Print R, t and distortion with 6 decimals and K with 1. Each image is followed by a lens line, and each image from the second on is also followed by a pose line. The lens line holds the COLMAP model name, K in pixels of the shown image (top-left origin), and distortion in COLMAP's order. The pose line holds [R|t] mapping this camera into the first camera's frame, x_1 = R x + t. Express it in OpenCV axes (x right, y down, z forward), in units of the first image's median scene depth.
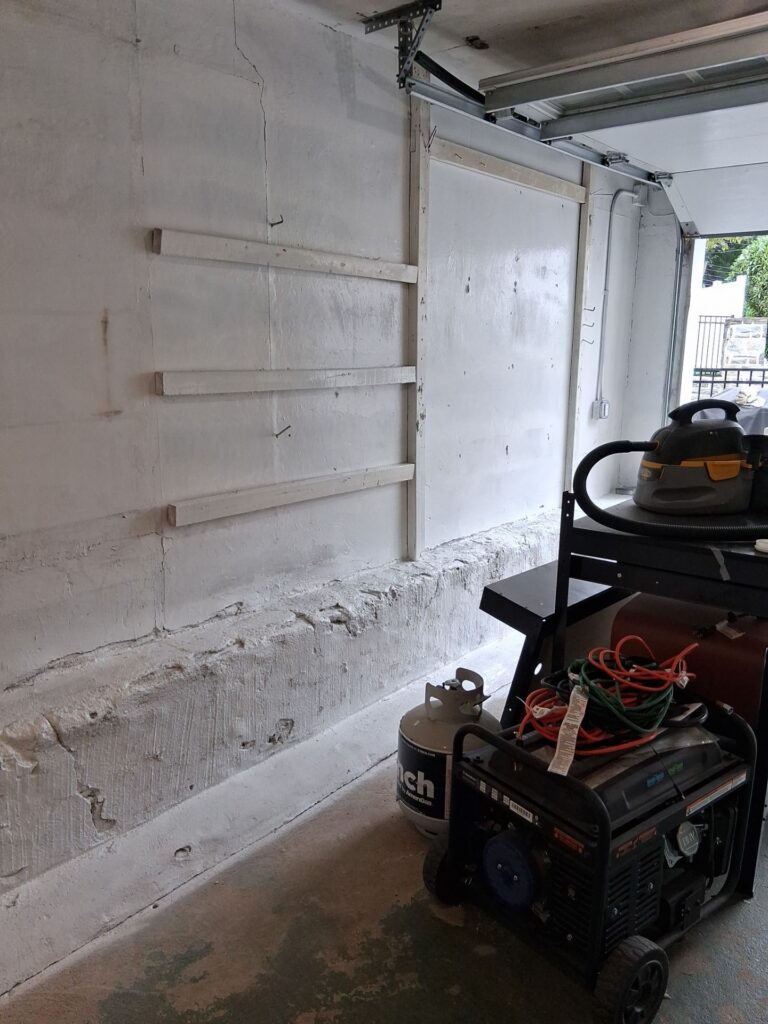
lens RADIAL K [[746.4, 0, 384.0], [0, 746.4, 512.0], [0, 0, 1]] dist [-0.007801, -0.008934]
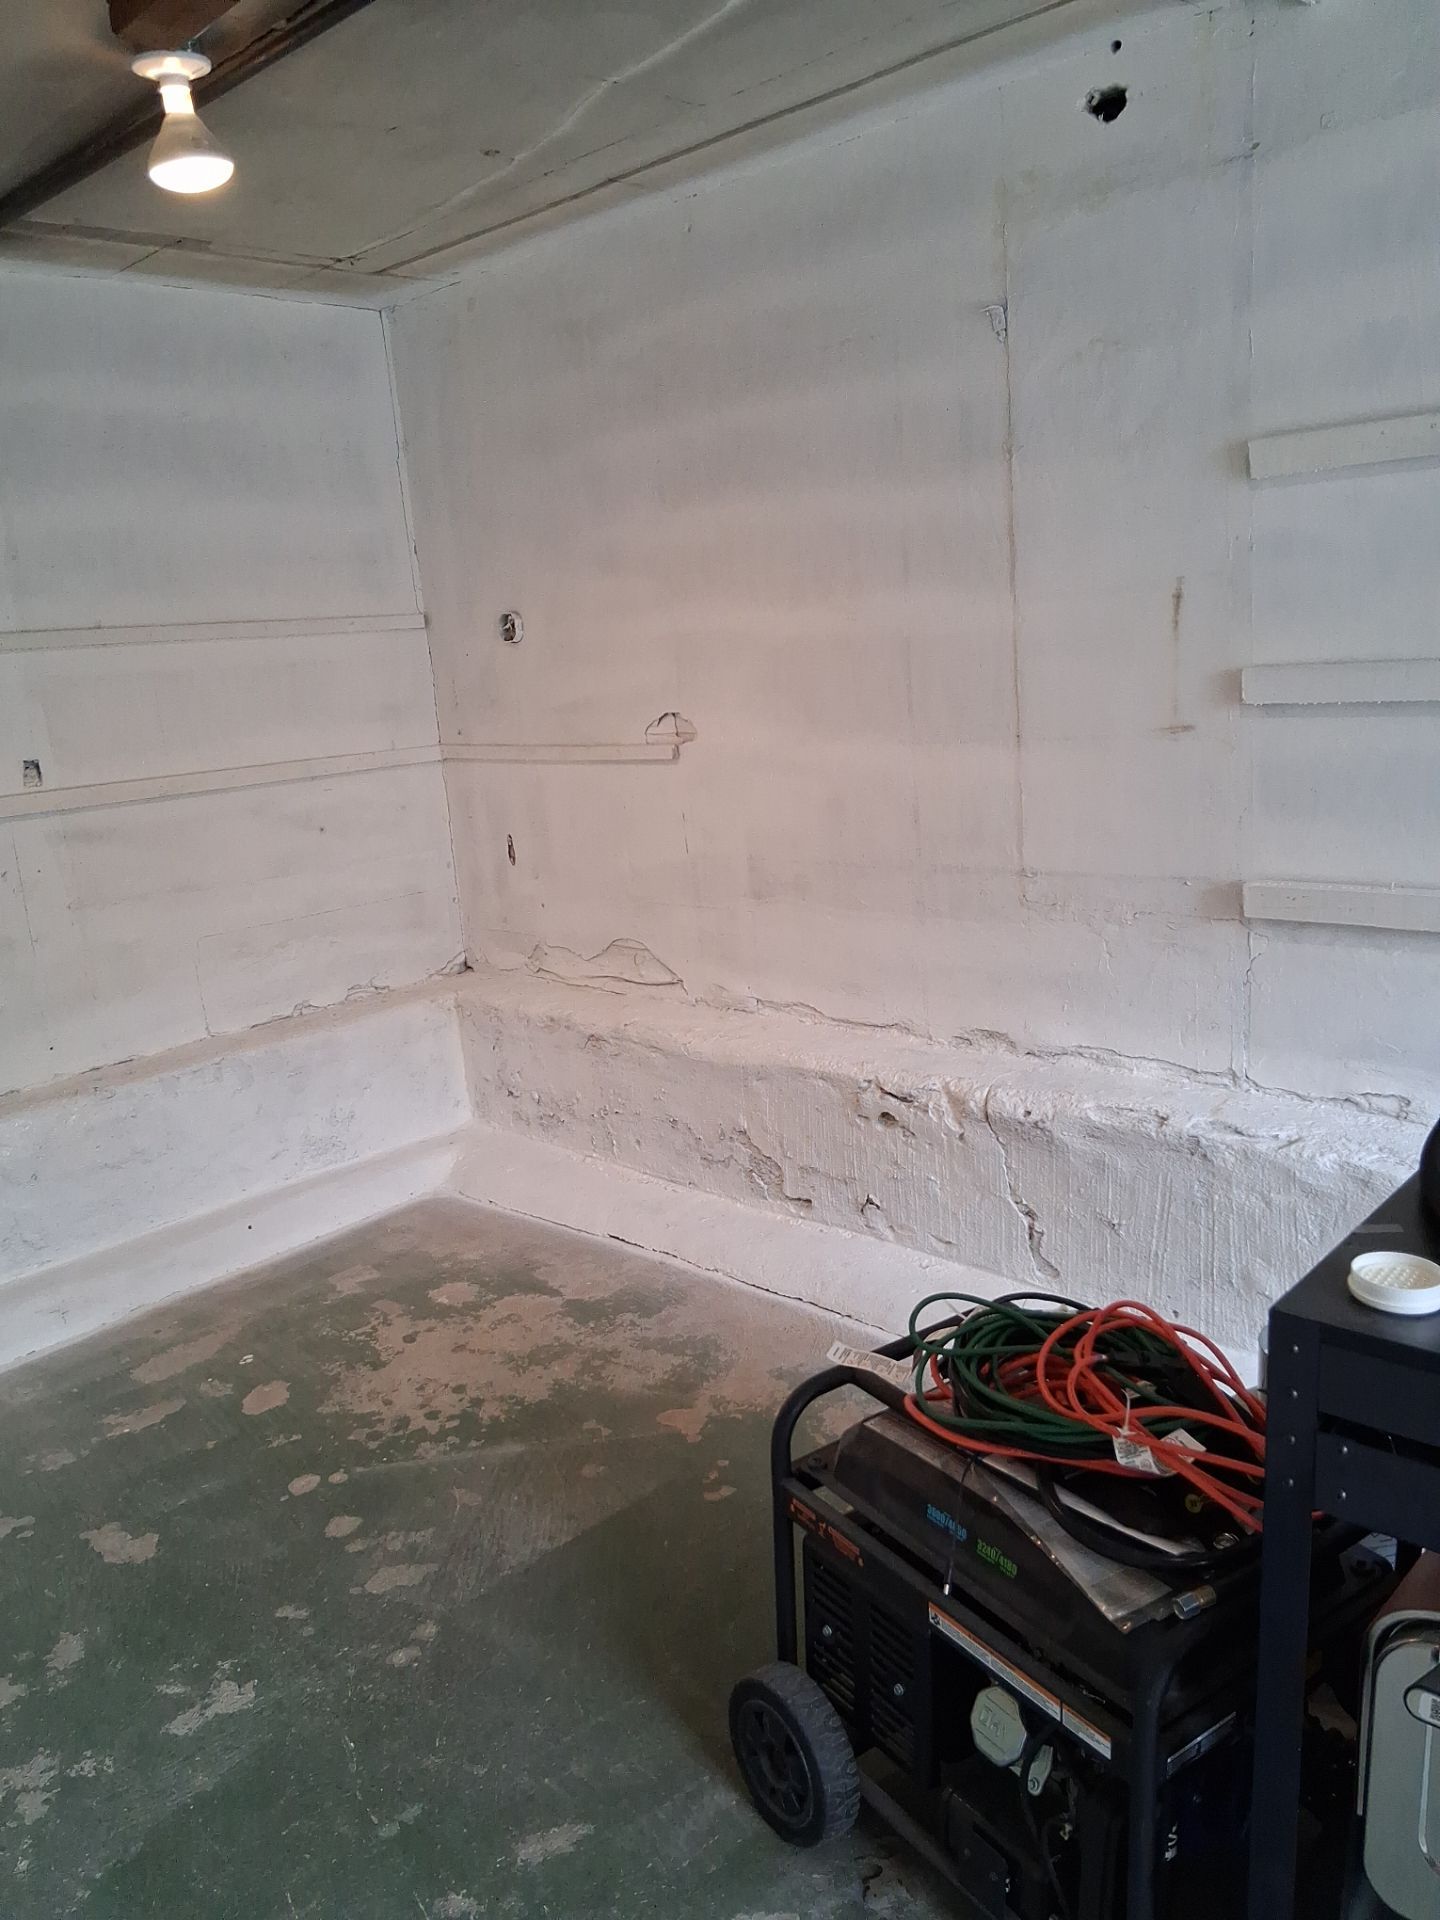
lens RADIAL K [[1436.3, 0, 720.0], [0, 1436.3, 960.0], [0, 0, 1]] dist [0.122085, -0.201672]
pose [[-0.062431, 0.218737, -0.973785, 1.011988], [-0.139892, 0.964138, 0.225539, -0.170685], [0.988197, 0.150305, -0.029593, 0.656510]]
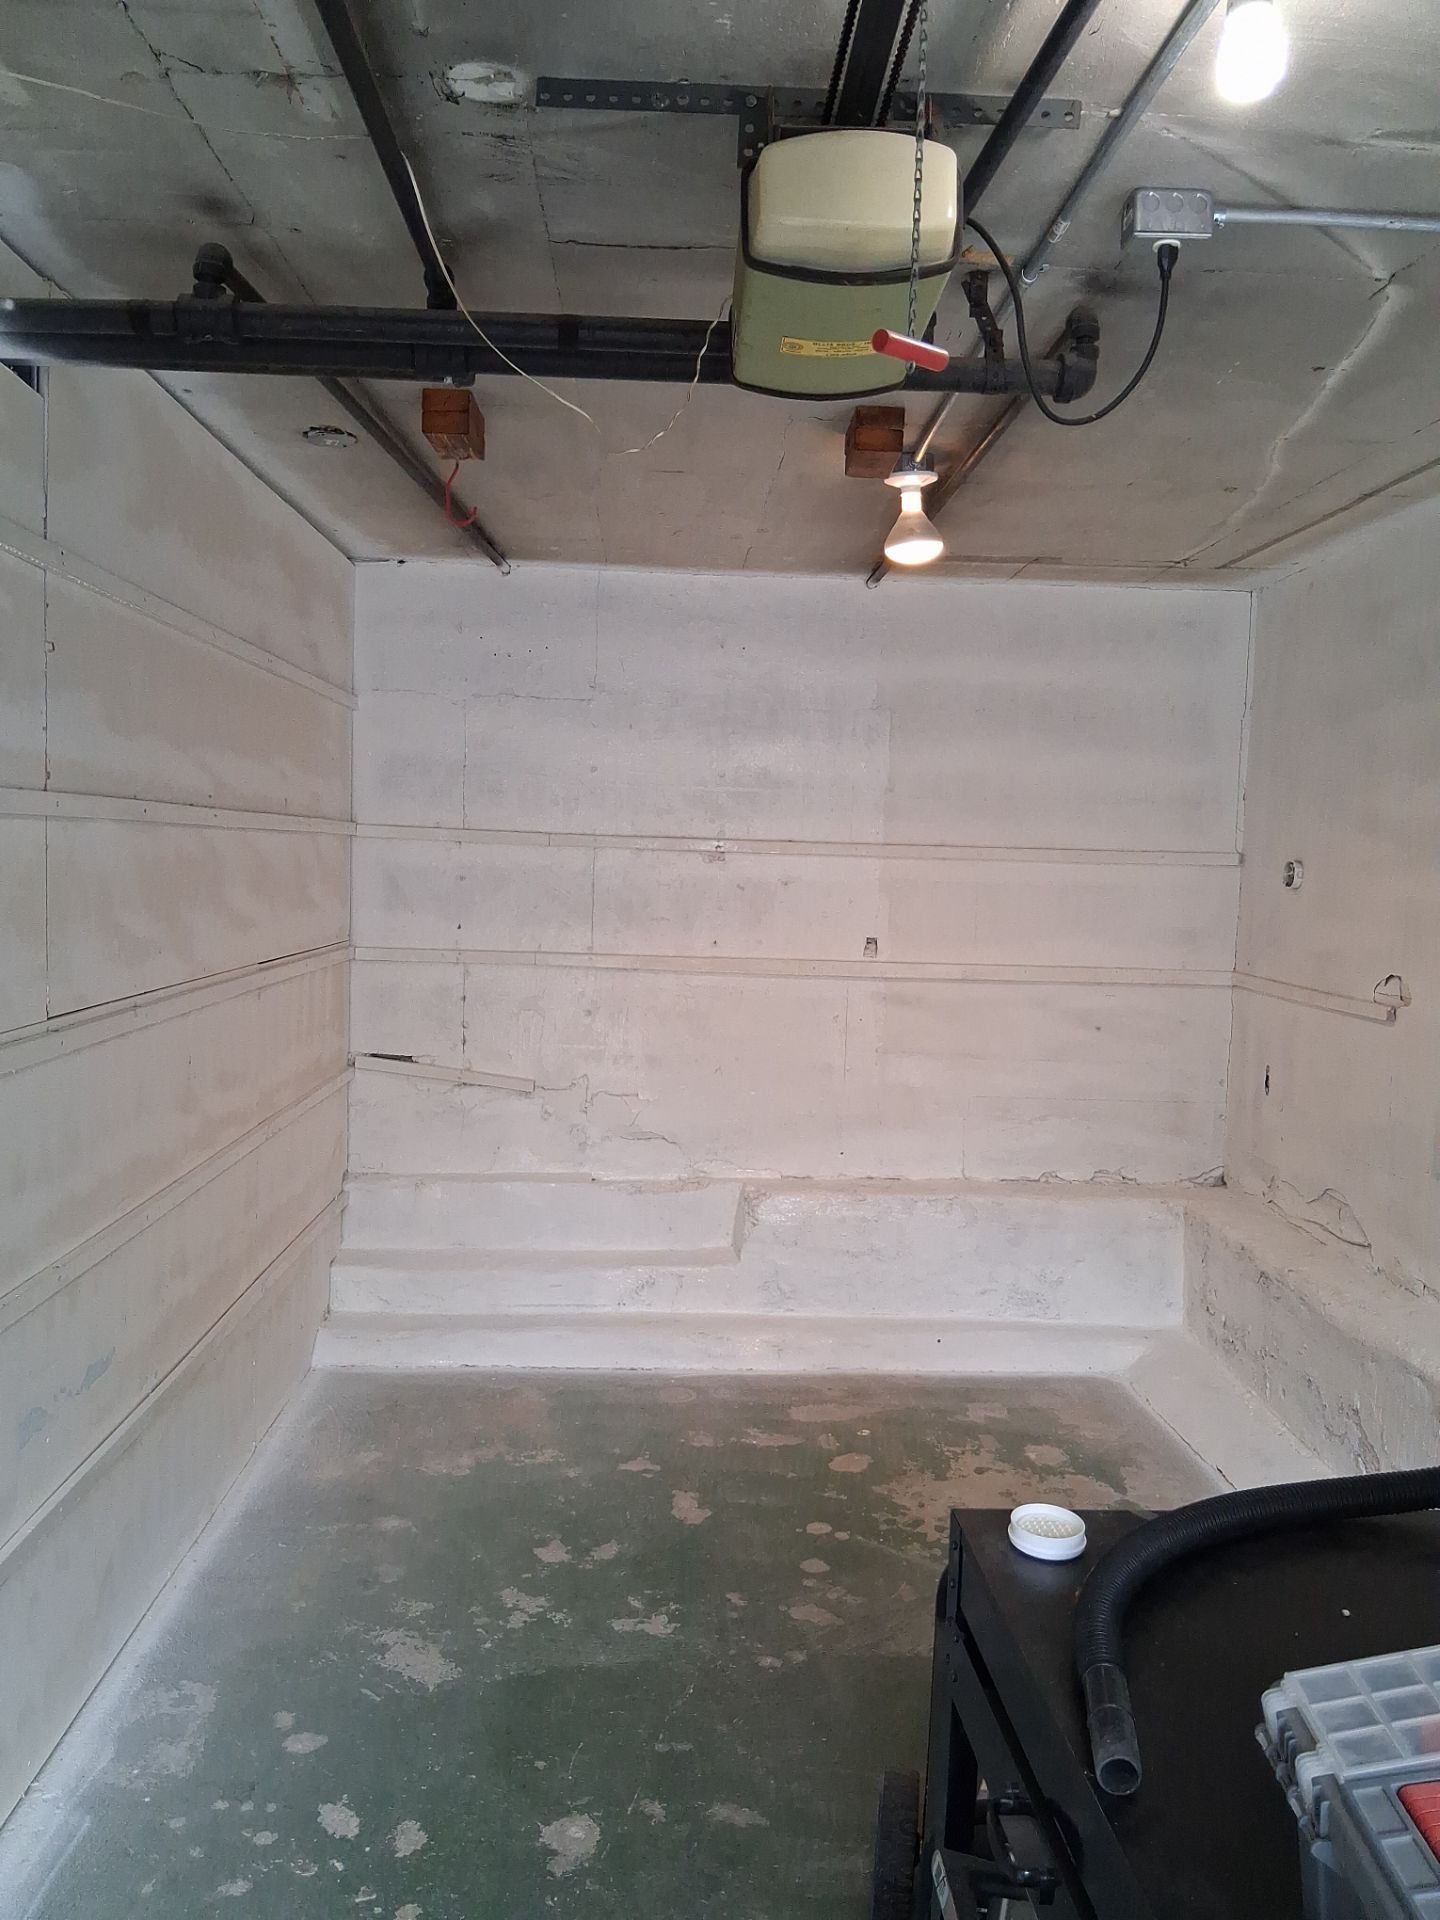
lens RADIAL K [[1436.3, 0, 720.0], [0, 1436.3, 960.0], [0, 0, 1]] dist [0.122085, -0.201672]
pose [[-0.739529, 0.028647, -0.672515, 1.034389], [-0.173236, 0.957340, 0.231278, -0.352536], [0.650451, 0.287541, -0.703018, 1.240343]]
